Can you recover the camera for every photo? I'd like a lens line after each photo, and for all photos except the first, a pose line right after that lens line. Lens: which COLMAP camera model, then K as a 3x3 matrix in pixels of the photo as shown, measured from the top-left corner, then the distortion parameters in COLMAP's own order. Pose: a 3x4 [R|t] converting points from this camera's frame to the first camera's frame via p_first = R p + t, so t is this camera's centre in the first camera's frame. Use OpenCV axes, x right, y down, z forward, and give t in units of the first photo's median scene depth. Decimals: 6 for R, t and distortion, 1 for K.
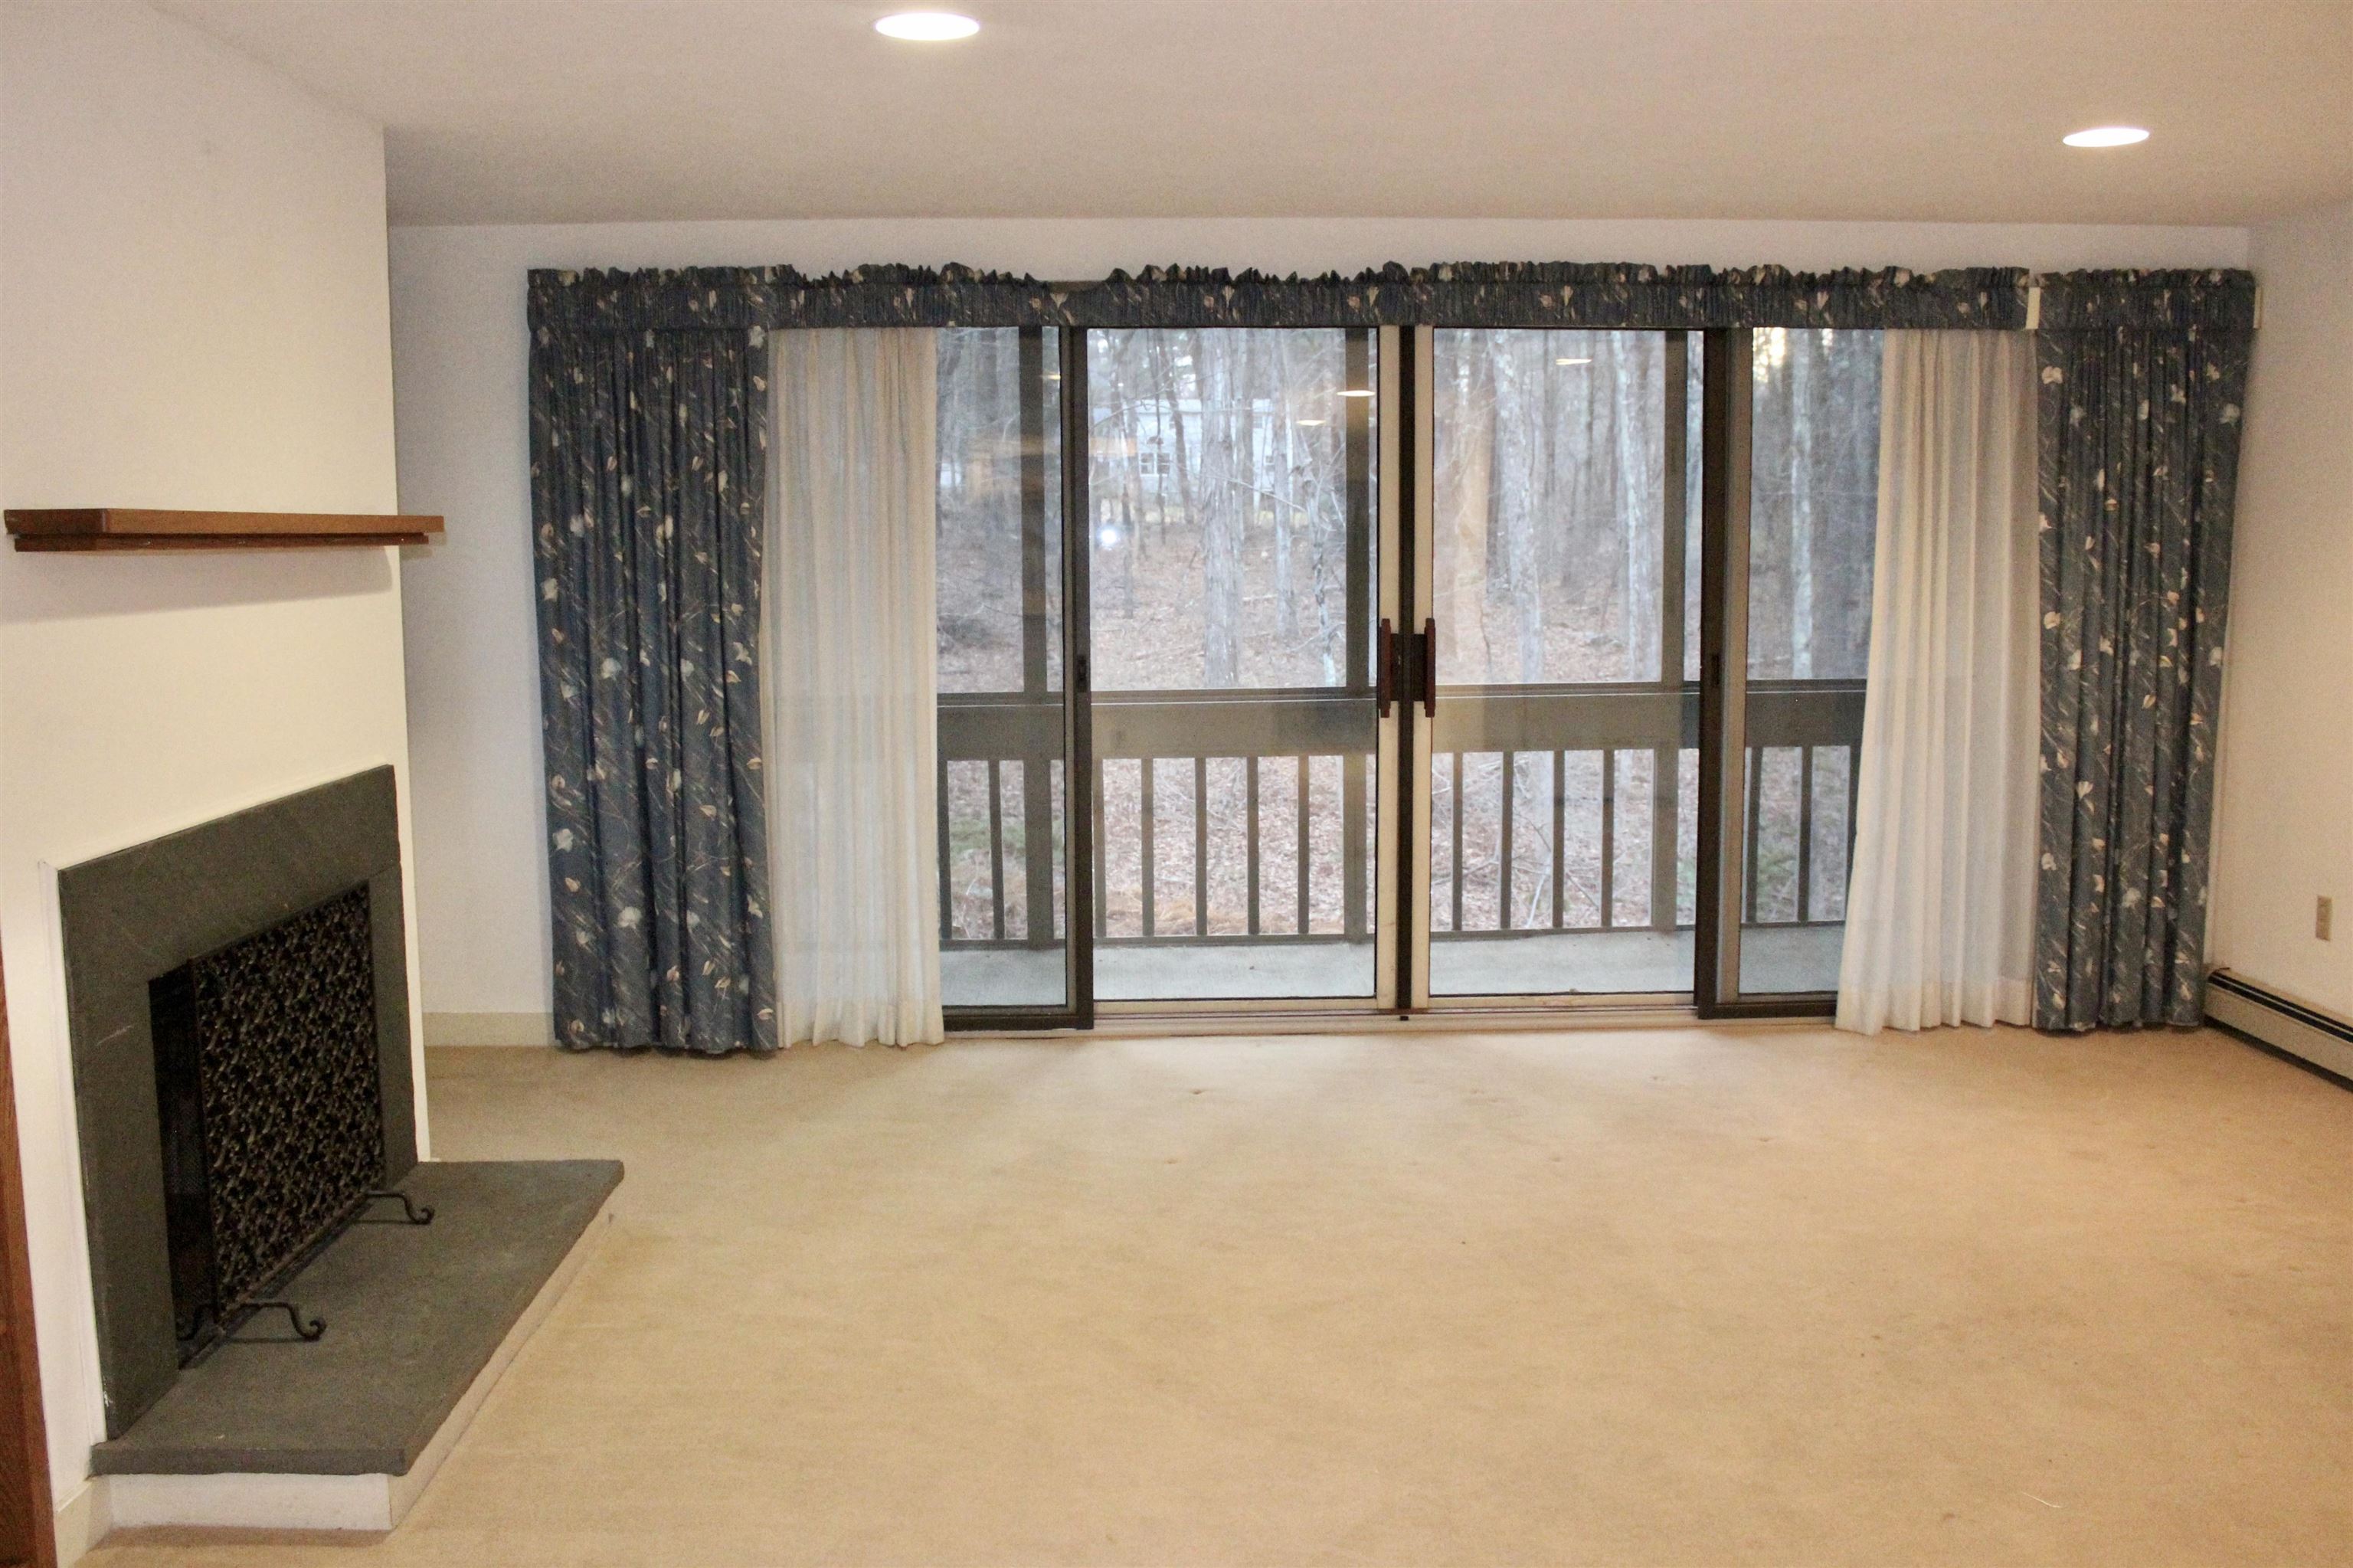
lens RADIAL K [[1994.8, 0, 1176.5], [0, 1994.8, 784.0], [0, 0, 1]] dist [-0.162083, 0.139036]
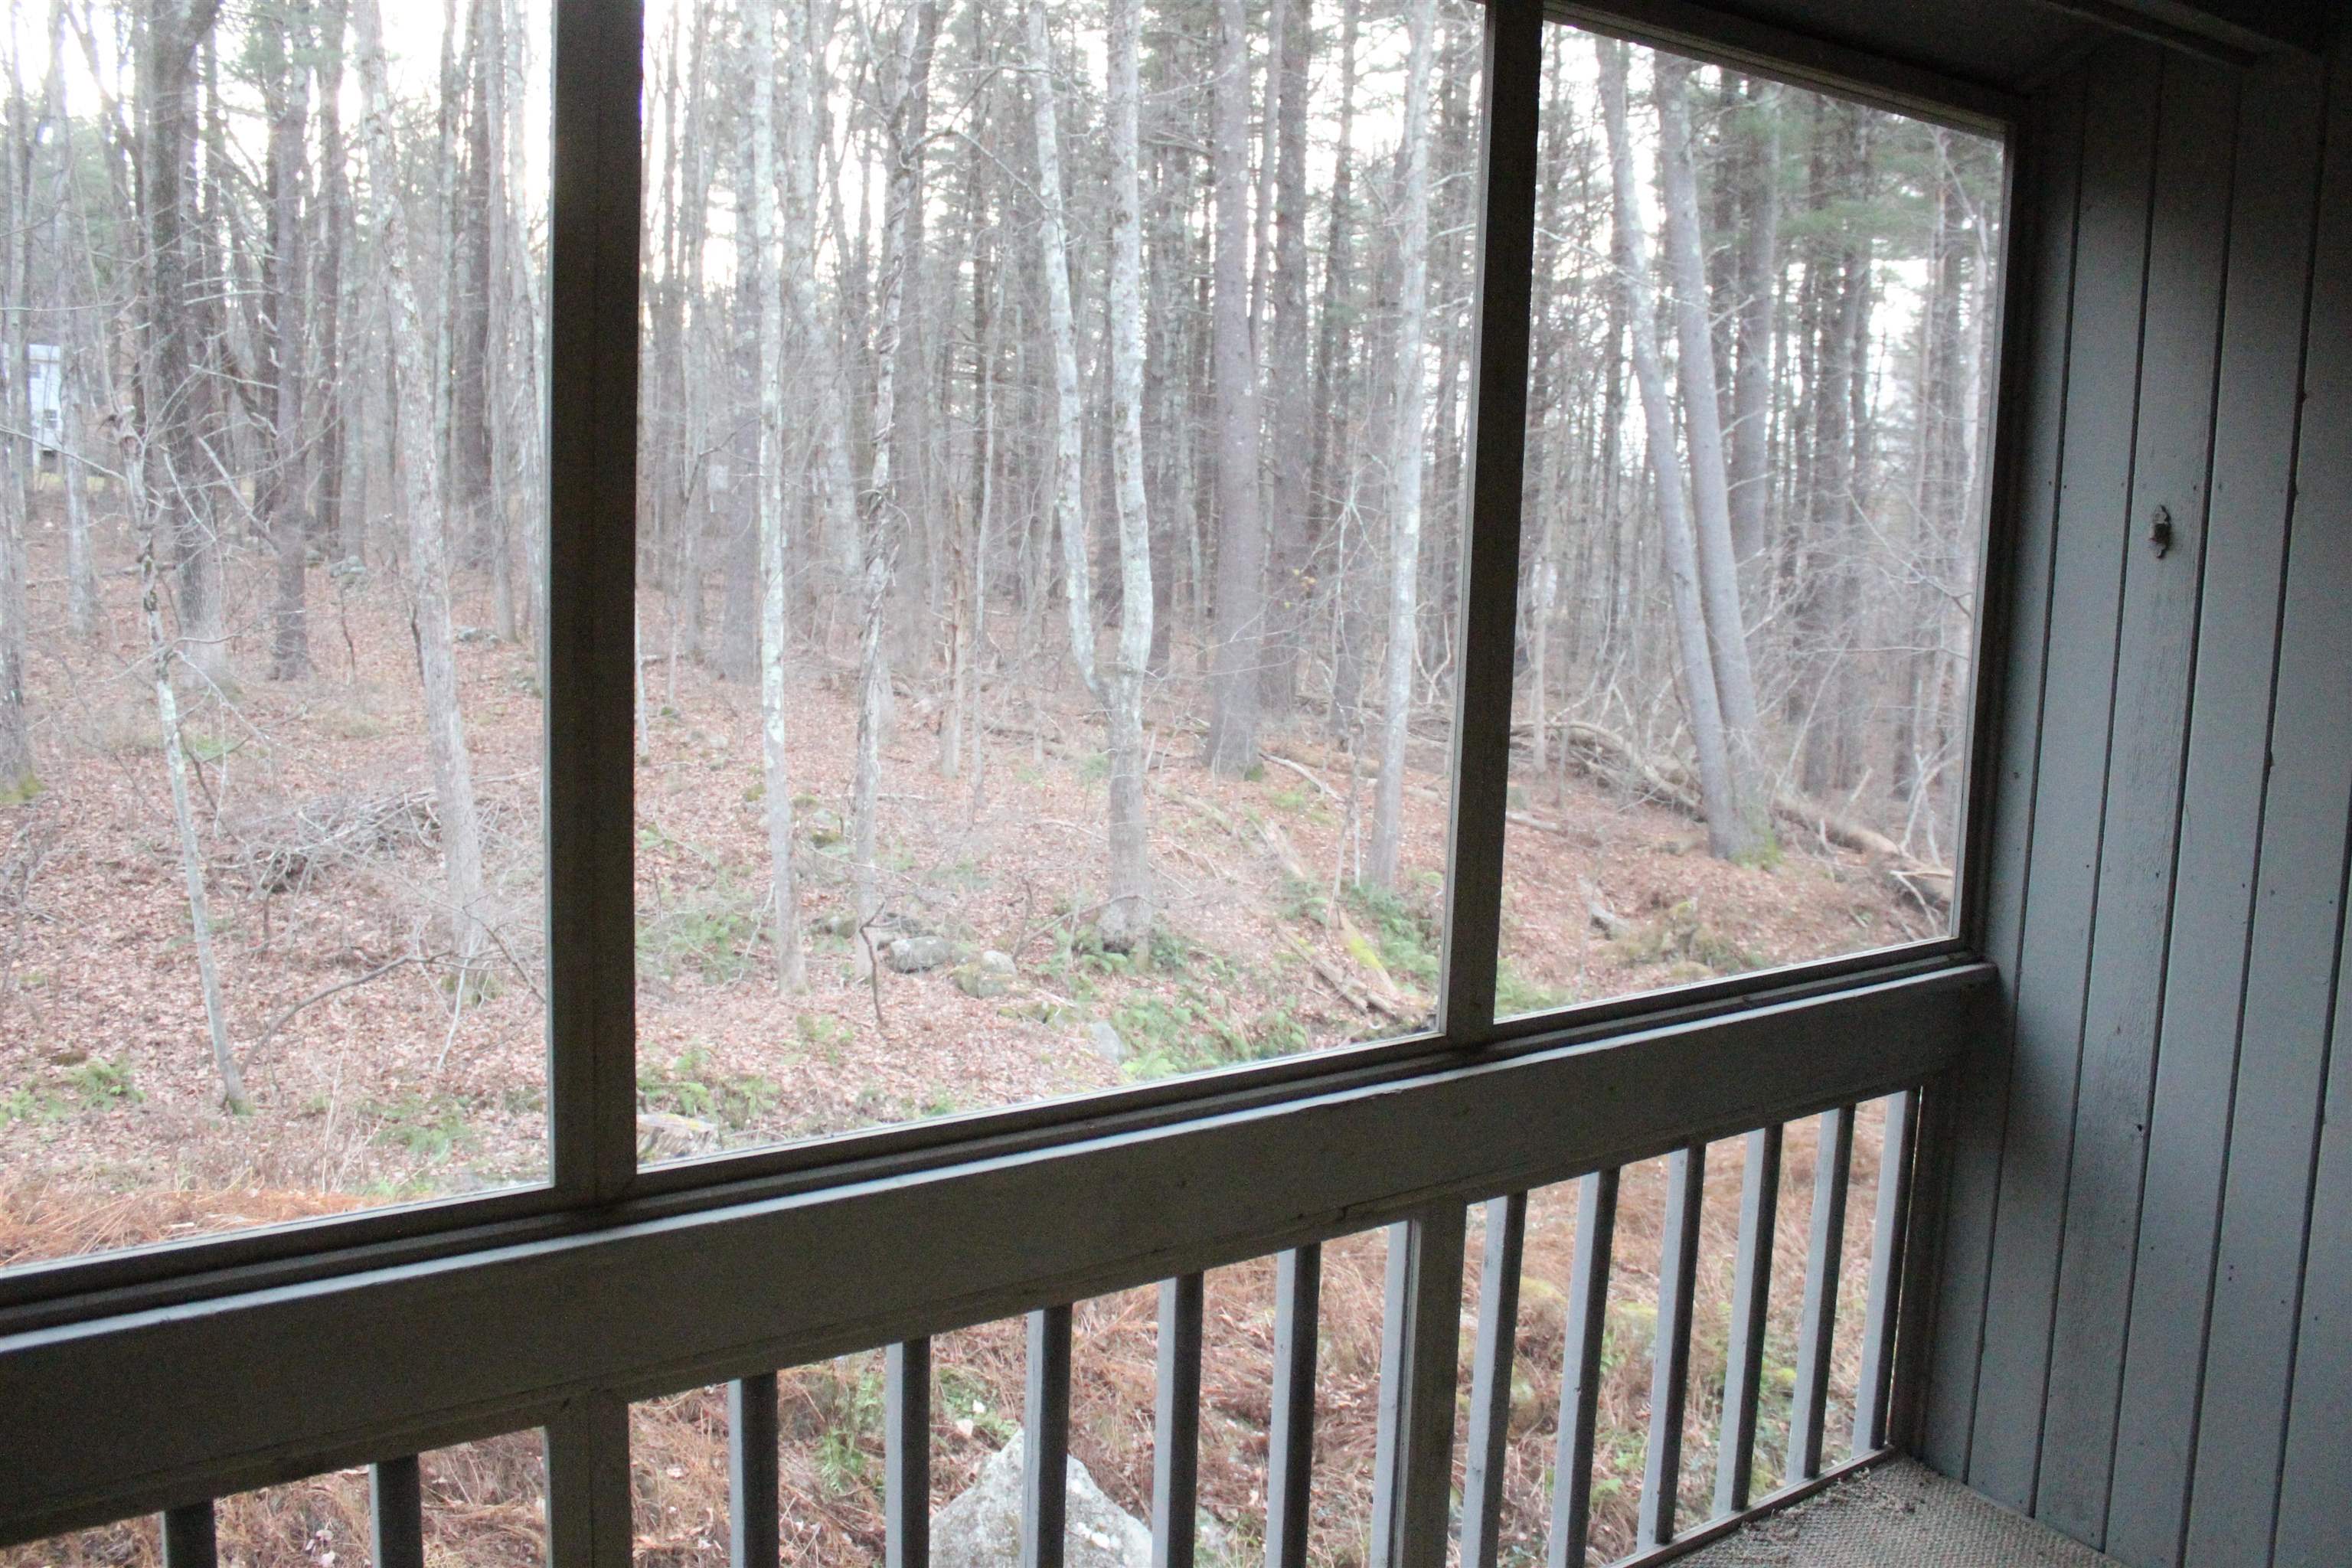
lens RADIAL K [[1969.1, 0, 1153.4], [0, 1969.1, 774.0], [0, 0, 1]] dist [-0.150714, 0.128113]
pose [[0.841096, -0.031476, 0.539969, 0.003826], [0.026616, 0.999504, 0.016804, -0.031003], [-0.540230, 0.000238, 0.841517, 0.210949]]
